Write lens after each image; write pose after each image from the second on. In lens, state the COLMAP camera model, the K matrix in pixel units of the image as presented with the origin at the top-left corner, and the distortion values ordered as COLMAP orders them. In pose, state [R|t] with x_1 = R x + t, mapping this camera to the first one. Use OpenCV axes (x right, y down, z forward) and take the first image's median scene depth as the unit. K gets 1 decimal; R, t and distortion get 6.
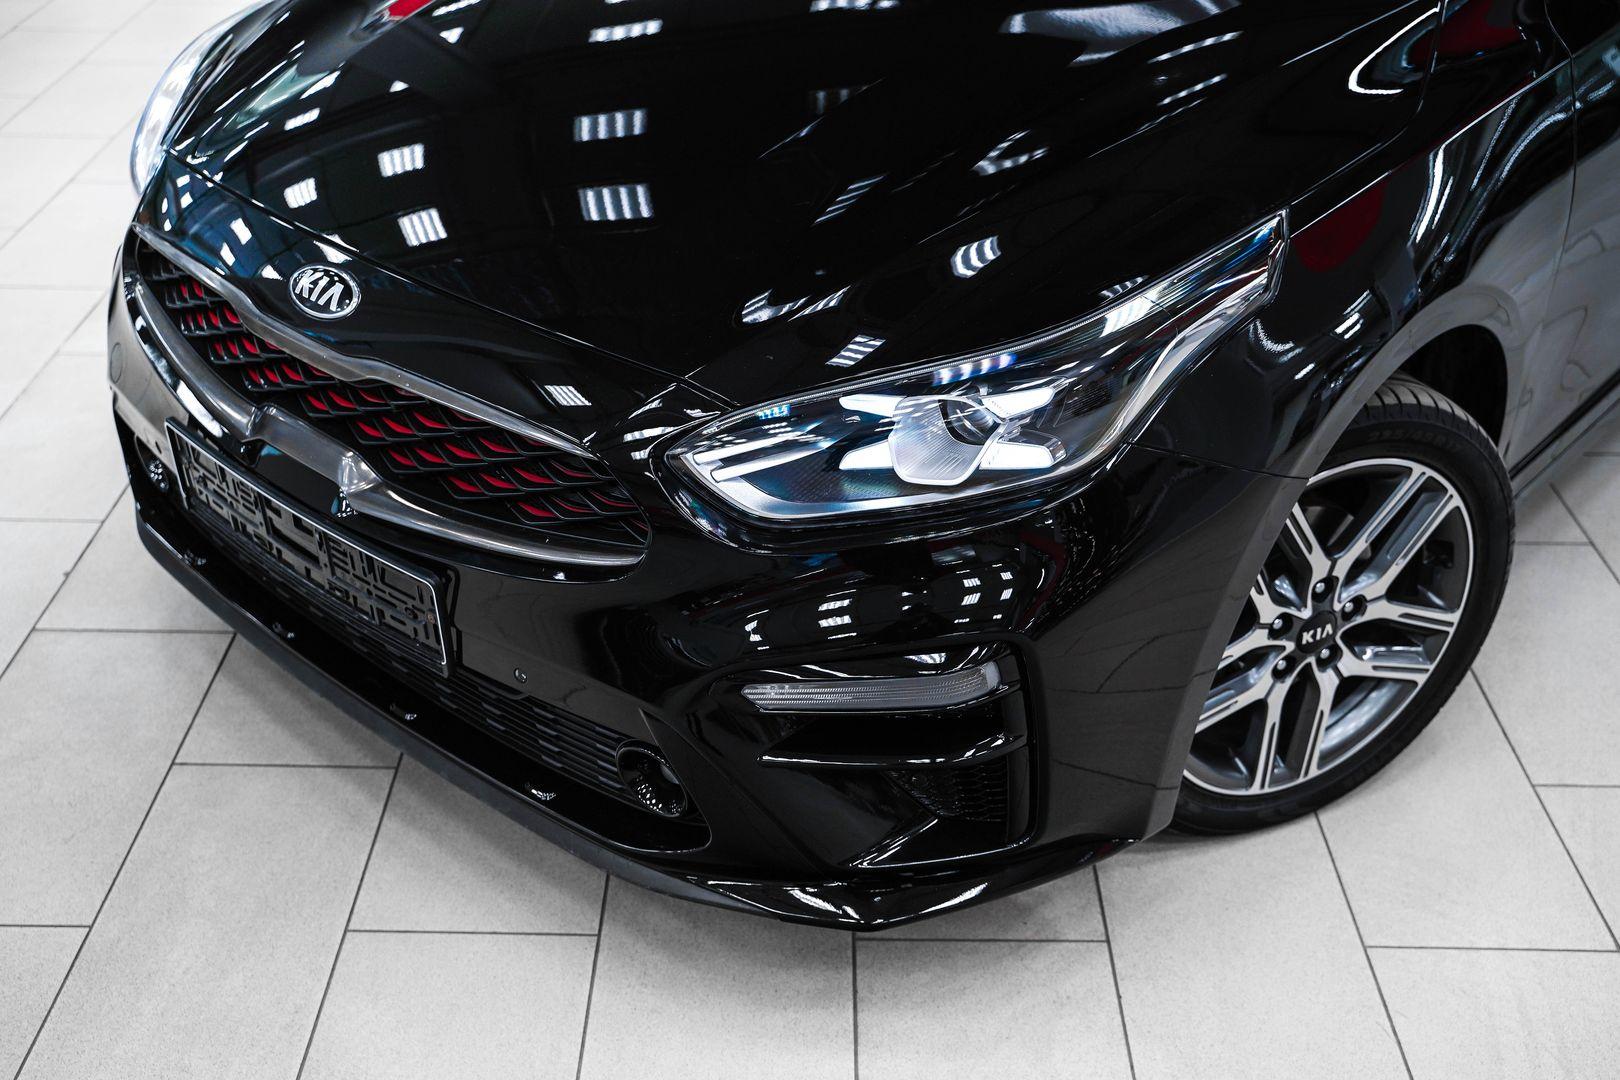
lens RADIAL K [[1755.6, 0, 810.0], [0, 1755.6, 540.0], [0, 0, 1]] dist [-0.007941, -0.004377]
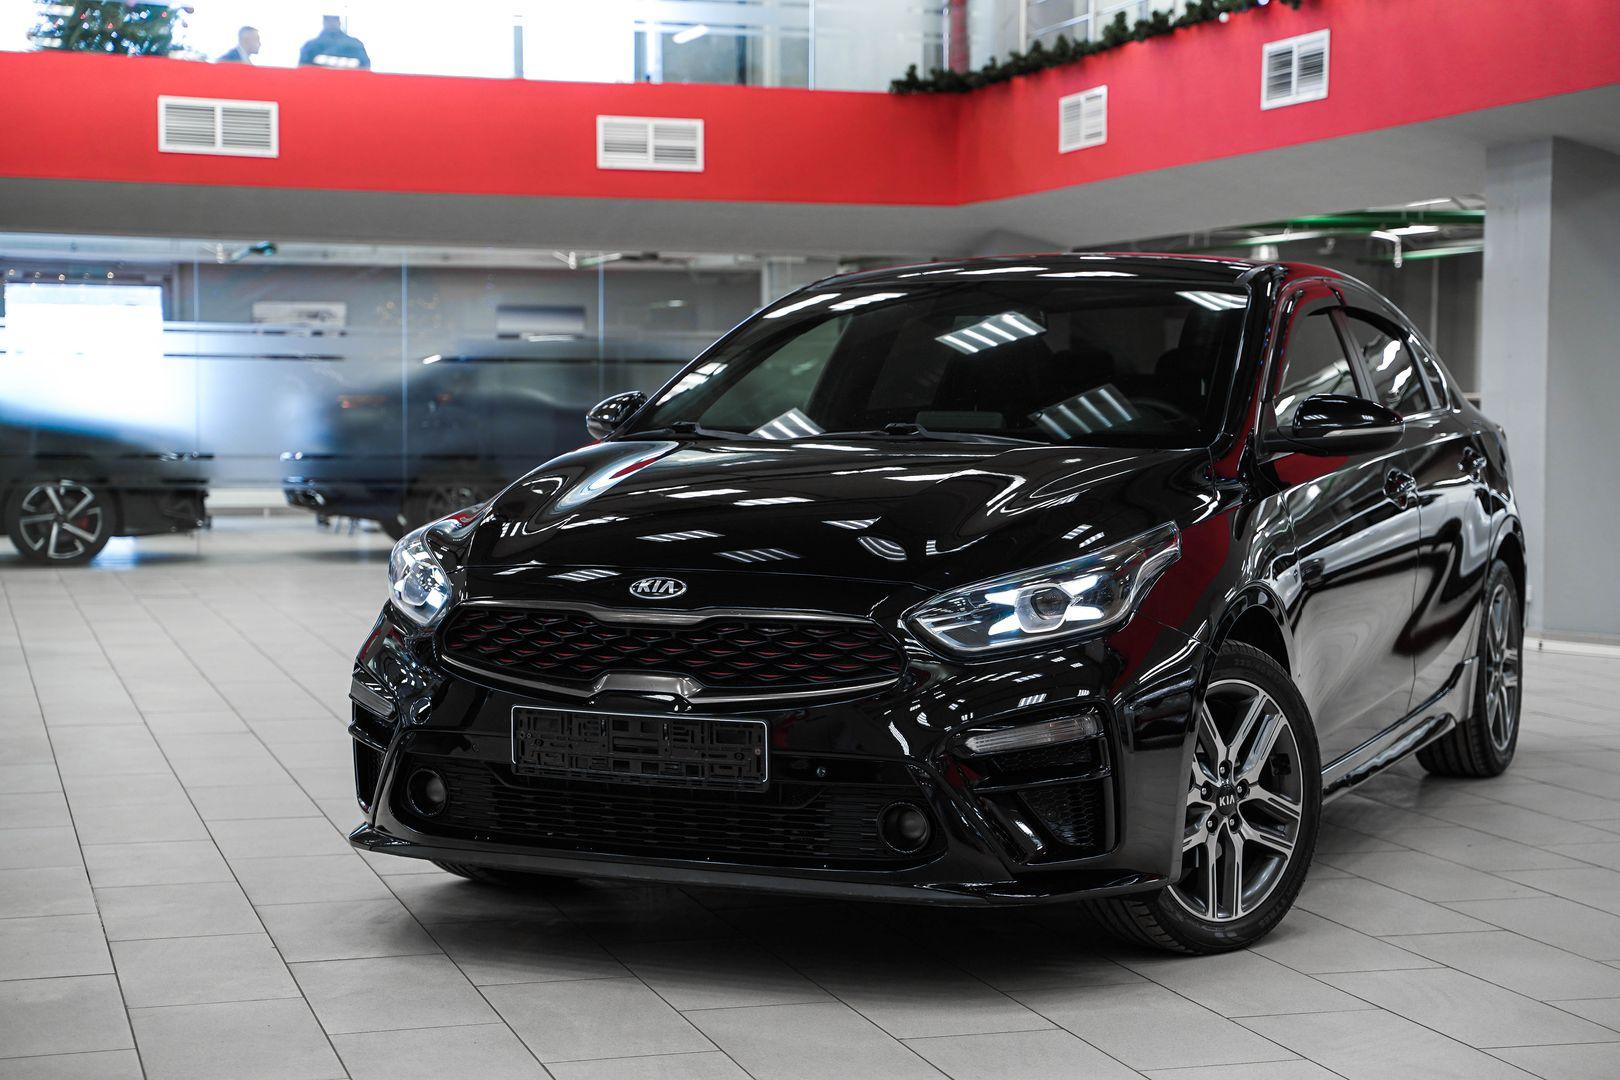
lens RADIAL K [[2702.1, 0, 810.0], [0, 2702.1, 540.0], [0, 0, 1]] dist [0.124490, 0.131253]
pose [[0.953862, -0.026677, 0.299058, -0.830431], [0.167594, 0.873739, -0.456610, 0.936718], [-0.249117, 0.485663, 0.837897, -1.128375]]
